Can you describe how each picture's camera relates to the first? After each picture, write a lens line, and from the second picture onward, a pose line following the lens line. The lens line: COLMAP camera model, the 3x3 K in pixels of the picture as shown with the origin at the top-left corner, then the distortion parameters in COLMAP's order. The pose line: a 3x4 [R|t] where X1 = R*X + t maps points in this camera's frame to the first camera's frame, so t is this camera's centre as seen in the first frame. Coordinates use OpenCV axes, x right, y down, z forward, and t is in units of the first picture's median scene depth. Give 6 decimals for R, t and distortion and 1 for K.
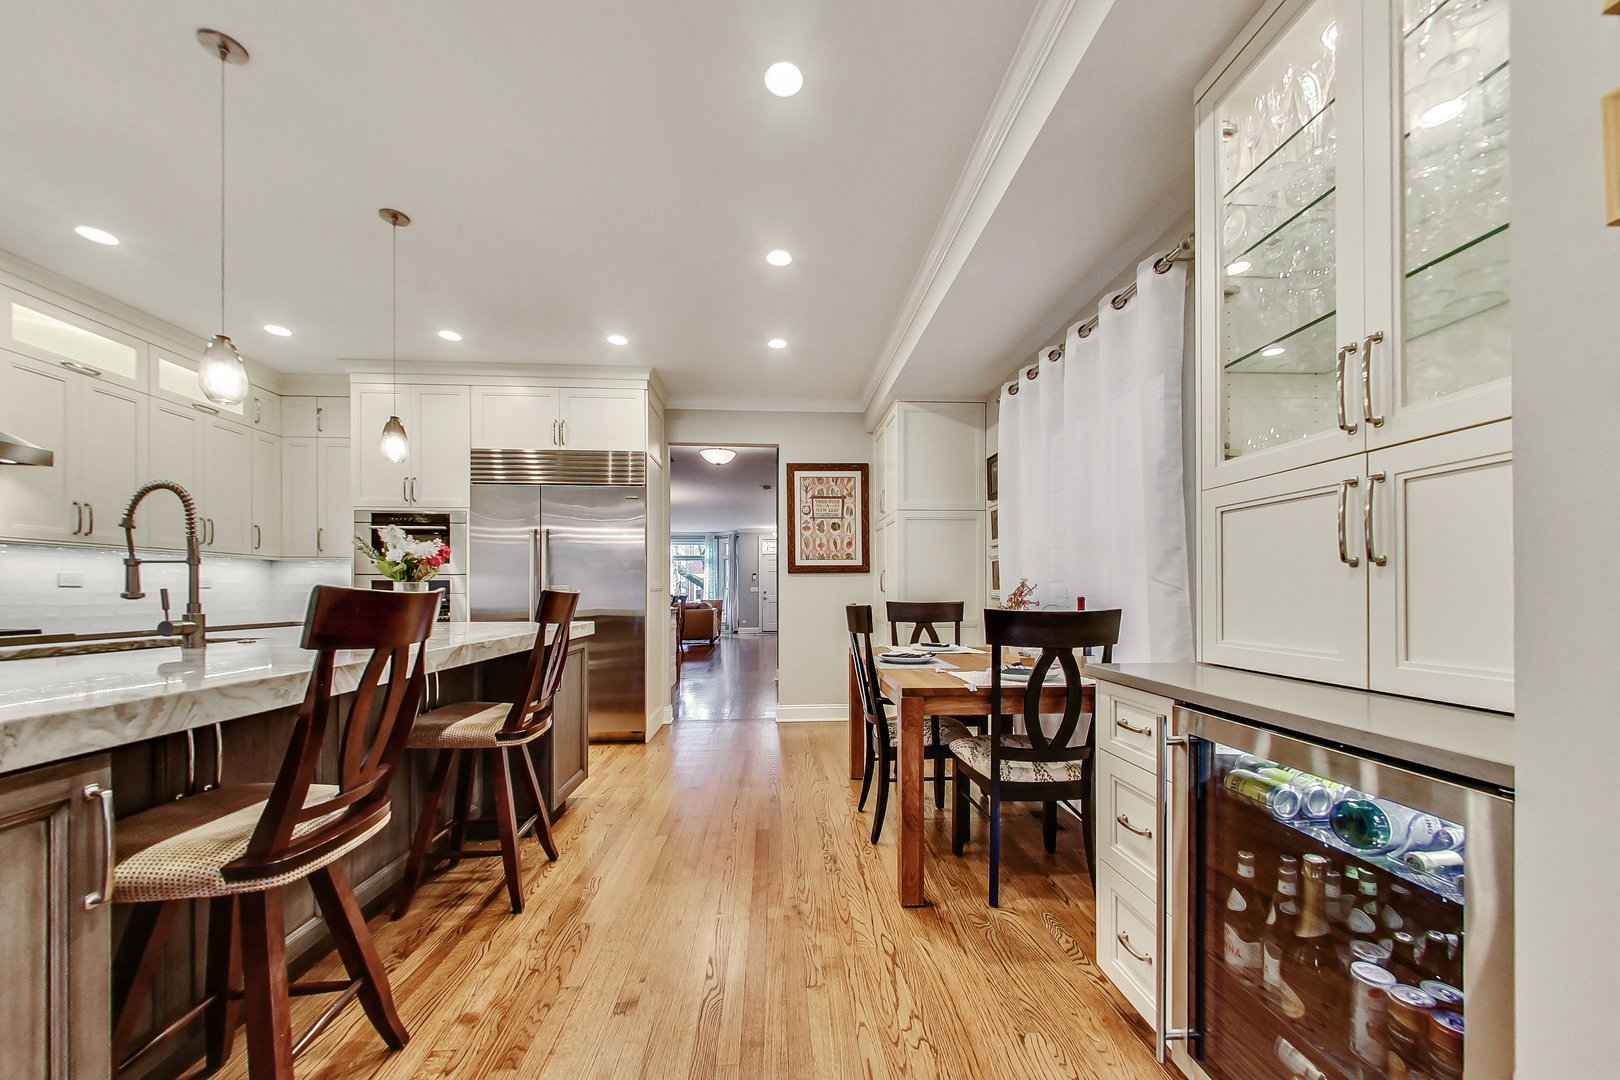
lens RADIAL K [[610.1, 0, 823.9], [0, 610.1, 587.8], [0, 0, 1]] dist [-0.002032, 0.000649]
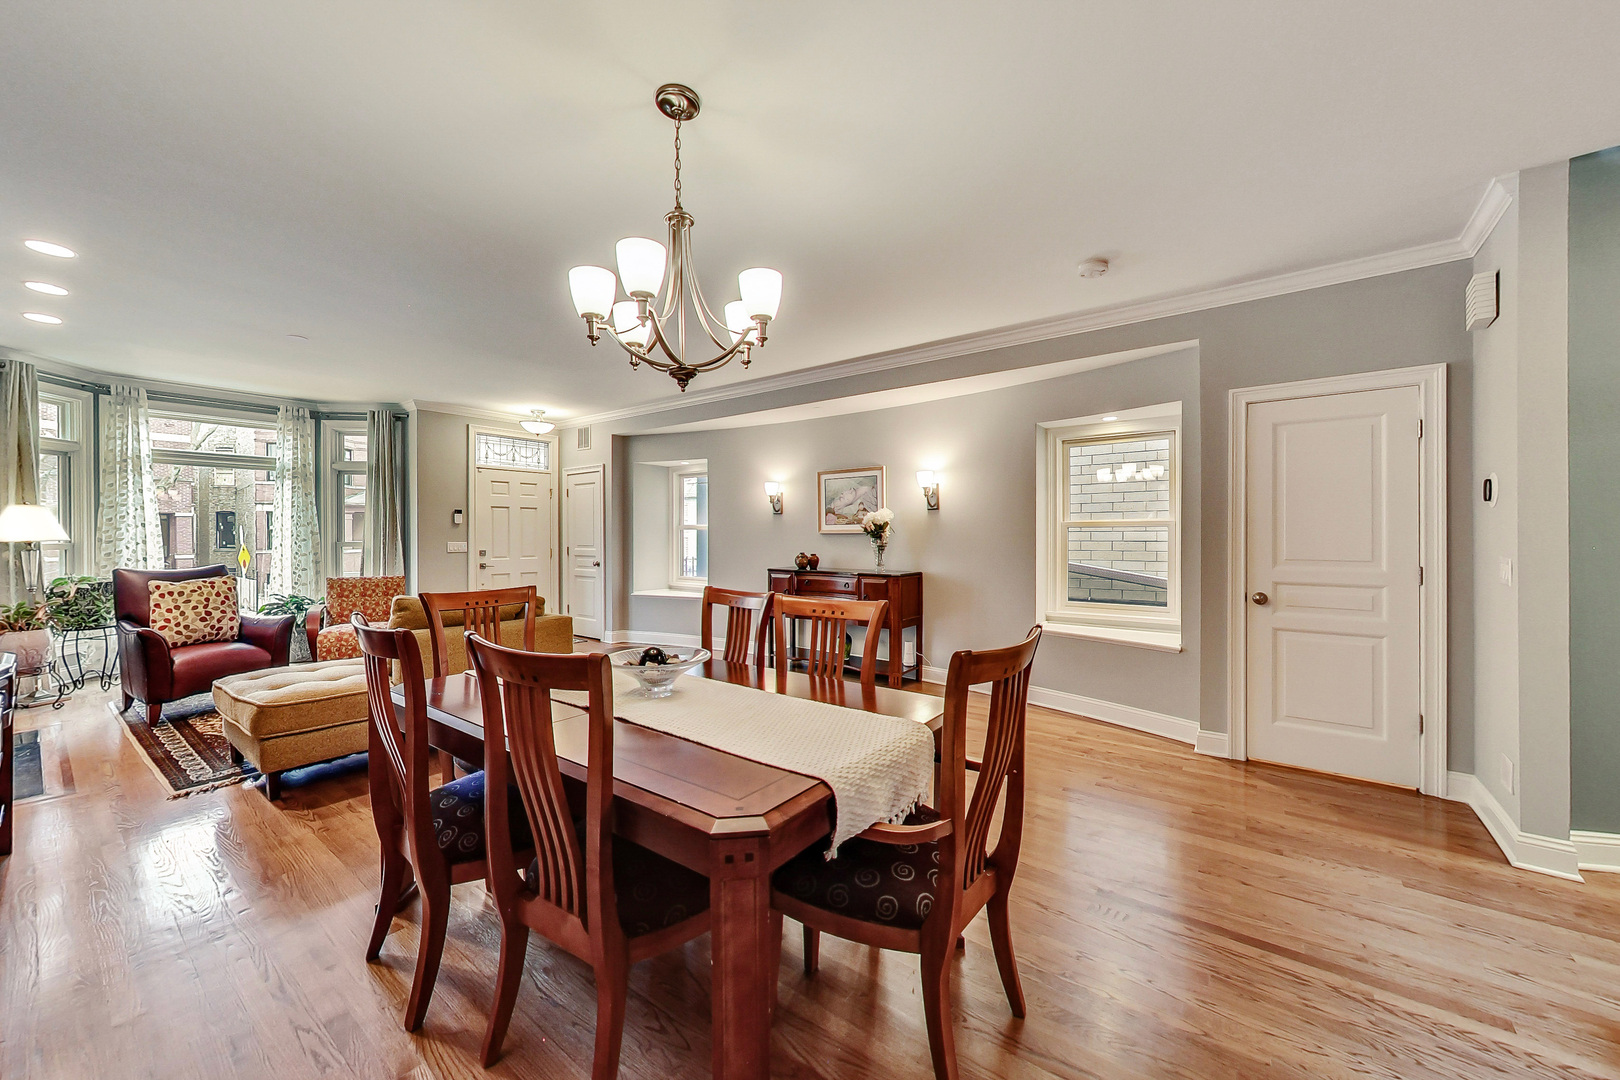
lens RADIAL K [[610.1, 0, 811.2], [0, 610.1, 536.0], [0, 0, 1]] dist [-0.002032, 0.000649]
pose [[0.669264, -0.003882, 0.743015, -0.254934], [0.003302, 0.999992, 0.002250, -0.004172], [-0.743018, 0.000947, 0.669271, 0.506470]]
